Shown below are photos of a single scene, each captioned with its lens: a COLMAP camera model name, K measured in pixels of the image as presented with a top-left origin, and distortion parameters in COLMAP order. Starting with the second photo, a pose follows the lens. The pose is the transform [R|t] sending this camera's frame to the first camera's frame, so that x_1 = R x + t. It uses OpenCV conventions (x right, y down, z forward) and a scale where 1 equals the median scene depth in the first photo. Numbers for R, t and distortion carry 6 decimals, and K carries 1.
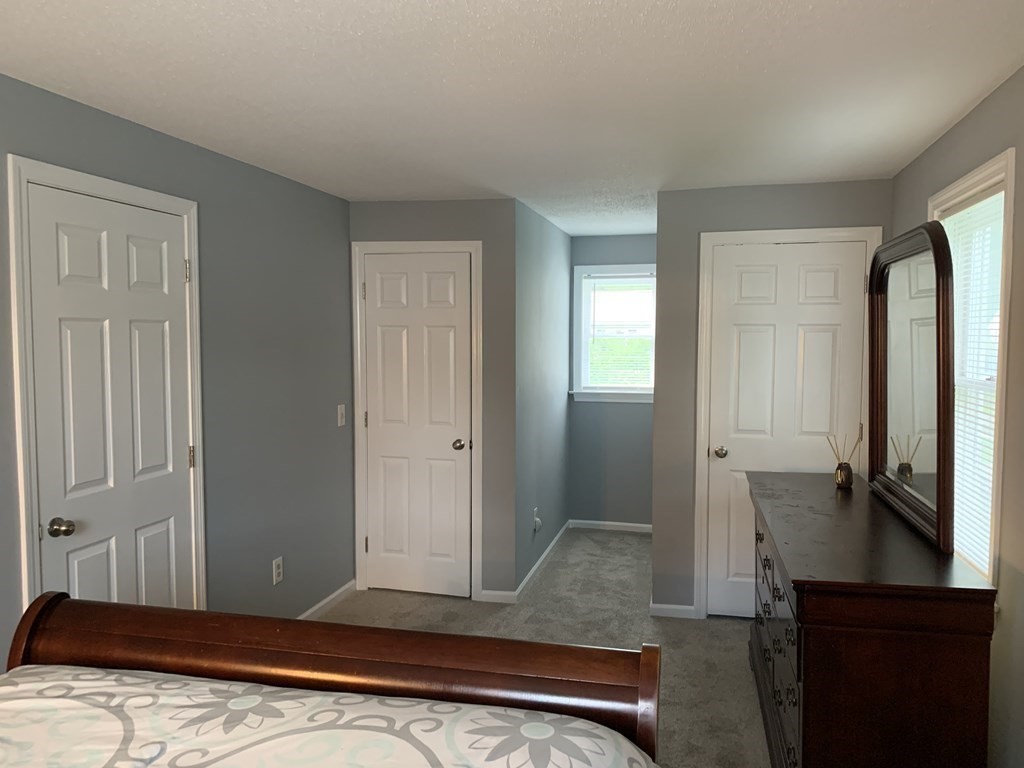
lens RADIAL K [[800.7, 0, 512.0], [0, 800.7, 384.0], [0, 0, 1]] dist [0.128448, -0.122094]
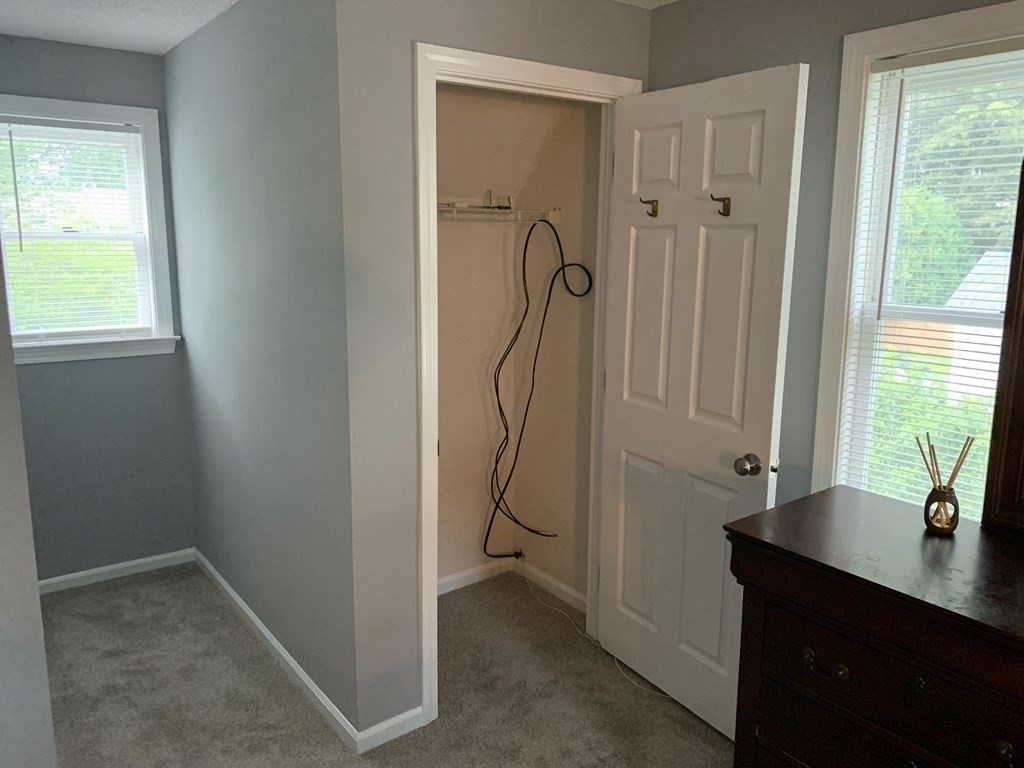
lens RADIAL K [[800.7, 0, 512.0], [0, 800.7, 384.0], [0, 0, 1]] dist [0.128448, -0.122094]
pose [[0.640972, -0.135182, 0.755567, -0.145757], [0.035781, 0.988561, 0.146514, -0.043098], [-0.766730, -0.066876, 0.638477, 0.552876]]
